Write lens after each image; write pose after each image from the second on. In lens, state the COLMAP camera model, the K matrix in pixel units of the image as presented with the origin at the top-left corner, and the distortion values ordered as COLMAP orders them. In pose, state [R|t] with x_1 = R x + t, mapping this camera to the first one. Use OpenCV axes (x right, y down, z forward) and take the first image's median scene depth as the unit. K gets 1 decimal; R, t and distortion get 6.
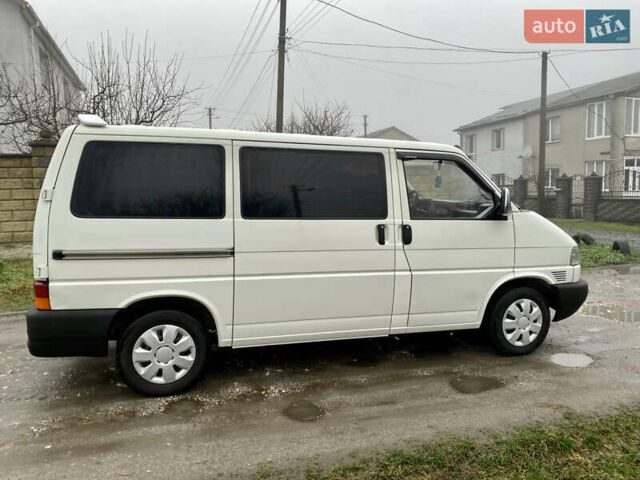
lens RADIAL K [[489.6, 0, 322.7], [0, 489.6, 239.2], [0, 0, 1]] dist [0.018402, -0.009928]
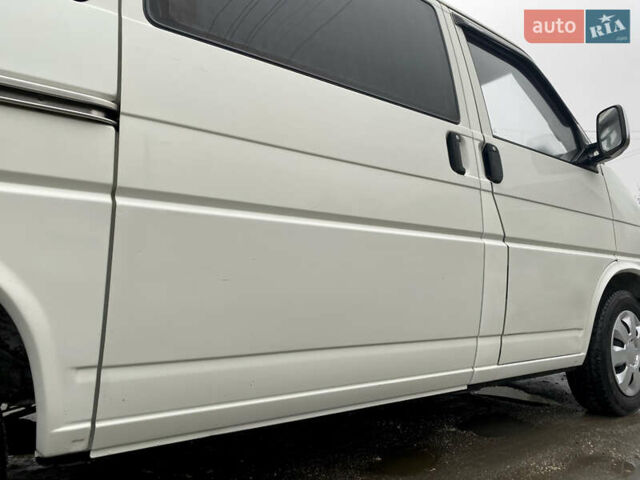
lens RADIAL K [[489.6, 0, 322.7], [0, 489.6, 239.2], [0, 0, 1]] dist [0.018402, -0.009928]
pose [[0.941495, 0.025014, 0.336097, -0.146896], [0.038519, 0.982721, -0.181042, 0.145450], [-0.334819, 0.183397, 0.924263, 0.628638]]
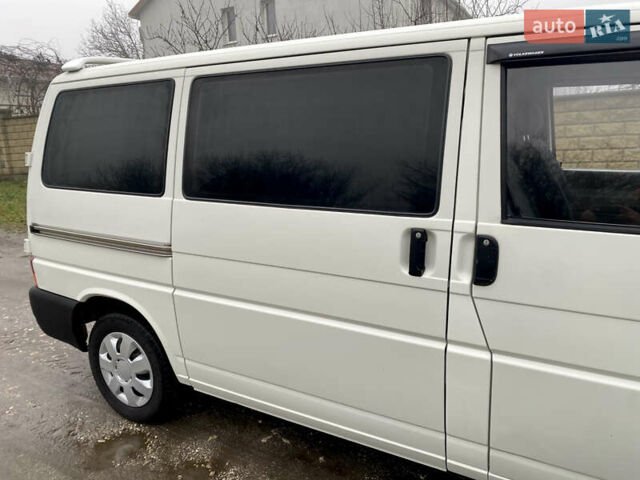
lens RADIAL K [[489.6, 0, 322.7], [0, 489.6, 239.2], [0, 0, 1]] dist [0.018402, -0.009928]
pose [[0.681532, 0.129411, -0.720255, 0.367745], [-0.040575, 0.989408, 0.139378, -0.076590], [0.730663, -0.065766, 0.679564, 0.642191]]
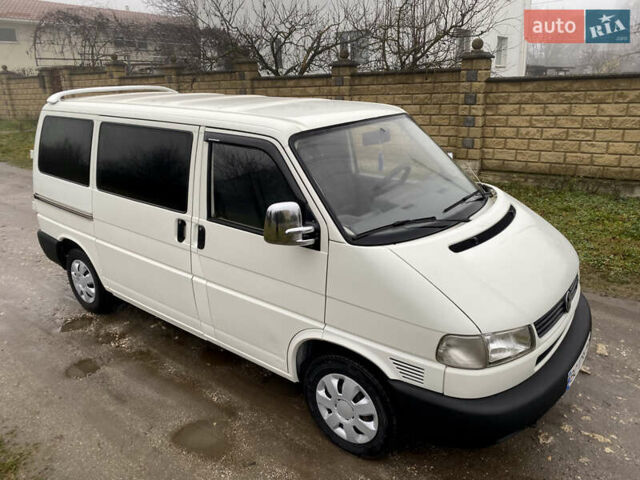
lens RADIAL K [[483.3, 0, 320.0], [0, 483.3, 240.0], [0, 0, 1]] dist [0.002628, -0.004032]
pose [[0.572673, 0.253033, -0.779757, 0.921935], [-0.066655, 0.962396, 0.263347, -0.232093], [0.817070, -0.098837, 0.568004, 0.708668]]
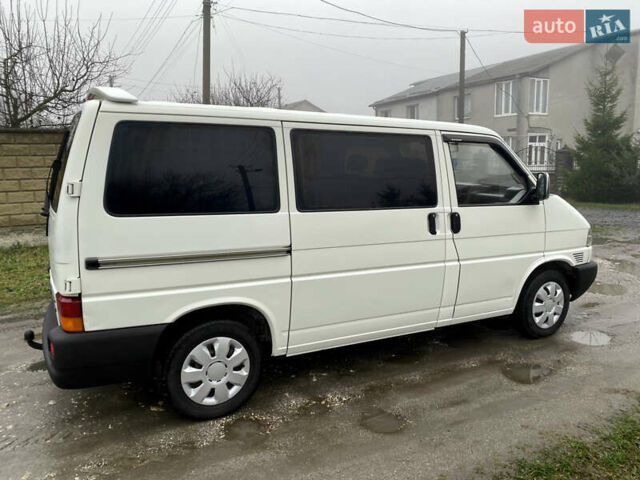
lens RADIAL K [[489.6, 0, 322.7], [0, 489.6, 239.2], [0, 0, 1]] dist [0.018402, -0.009928]
pose [[0.981733, -0.033627, 0.187267, -0.261440], [0.023780, 0.998226, 0.054585, -0.035781], [-0.188771, -0.049134, 0.980791, 0.116070]]
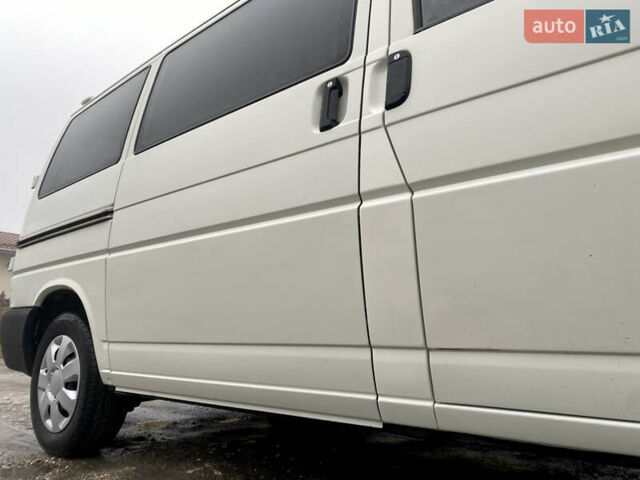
lens RADIAL K [[489.6, 0, 322.7], [0, 489.6, 239.2], [0, 0, 1]] dist [0.018402, -0.009928]
pose [[0.542248, -0.176936, -0.821377, 0.386901], [-0.068332, 0.965051, -0.252996, 0.171717], [0.837435, 0.193313, 0.511207, 0.826354]]
